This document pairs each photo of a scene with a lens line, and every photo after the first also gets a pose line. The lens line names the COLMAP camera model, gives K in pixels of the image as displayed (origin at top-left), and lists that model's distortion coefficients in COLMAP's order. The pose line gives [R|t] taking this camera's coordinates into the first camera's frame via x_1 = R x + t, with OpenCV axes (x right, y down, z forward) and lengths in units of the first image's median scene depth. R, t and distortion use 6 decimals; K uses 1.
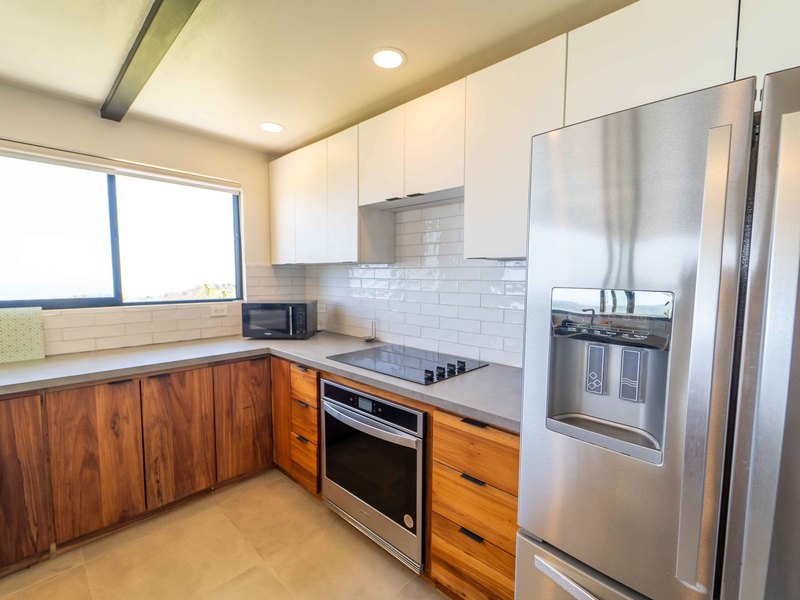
lens RADIAL K [[365.7, 0, 407.5], [0, 365.7, 302.9], [0, 0, 1]] dist [0.004112, -0.001356]
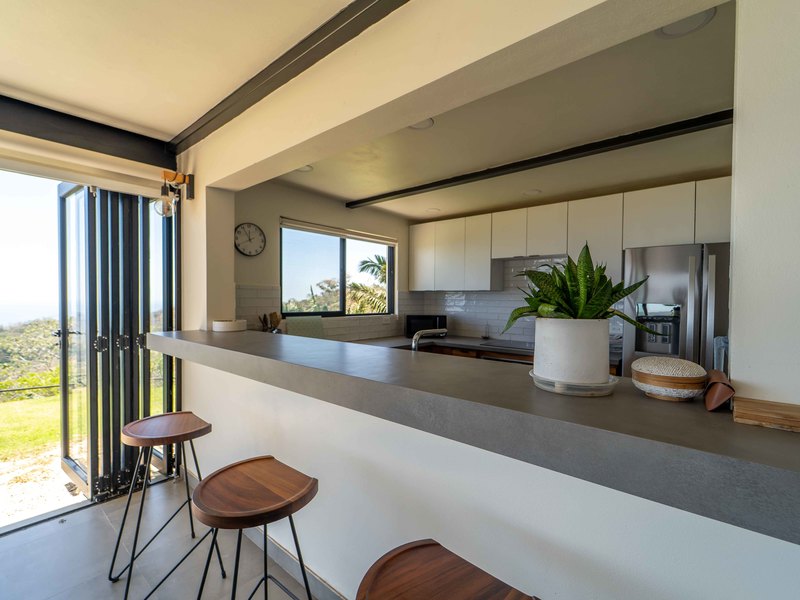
lens RADIAL K [[365.7, 0, 407.9], [0, 365.7, 303.4], [0, 0, 1]] dist [0.004112, -0.001356]
pose [[0.998501, 0.002430, 0.054684, -0.682878], [0.000796, 0.998264, -0.058892, 0.056180], [-0.054733, 0.058847, 0.996765, -0.769376]]
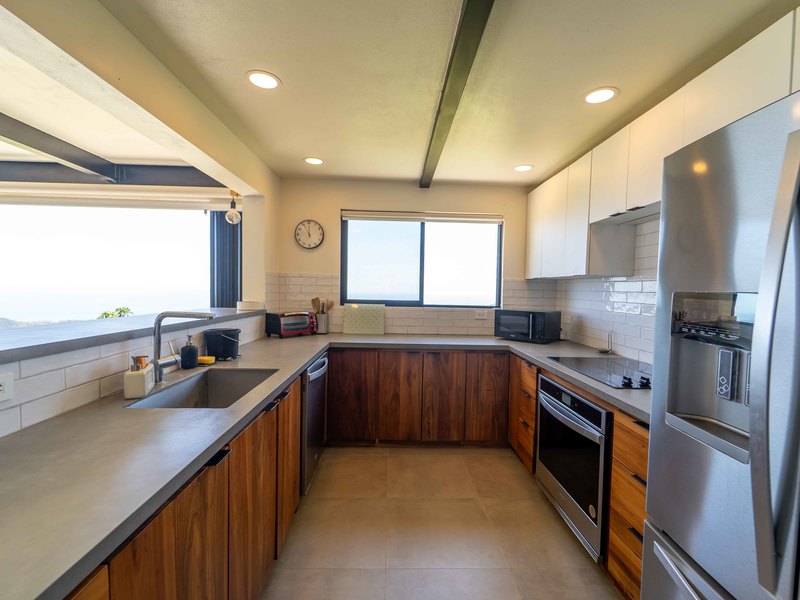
lens RADIAL K [[365.7, 0, 404.0], [0, 365.7, 301.6], [0, 0, 1]] dist [0.004112, -0.001356]
pose [[0.709705, 0.033445, -0.703705, 0.272890], [-0.069478, 0.997326, -0.022670, 0.031465], [0.701065, 0.064981, 0.710131, -0.157194]]
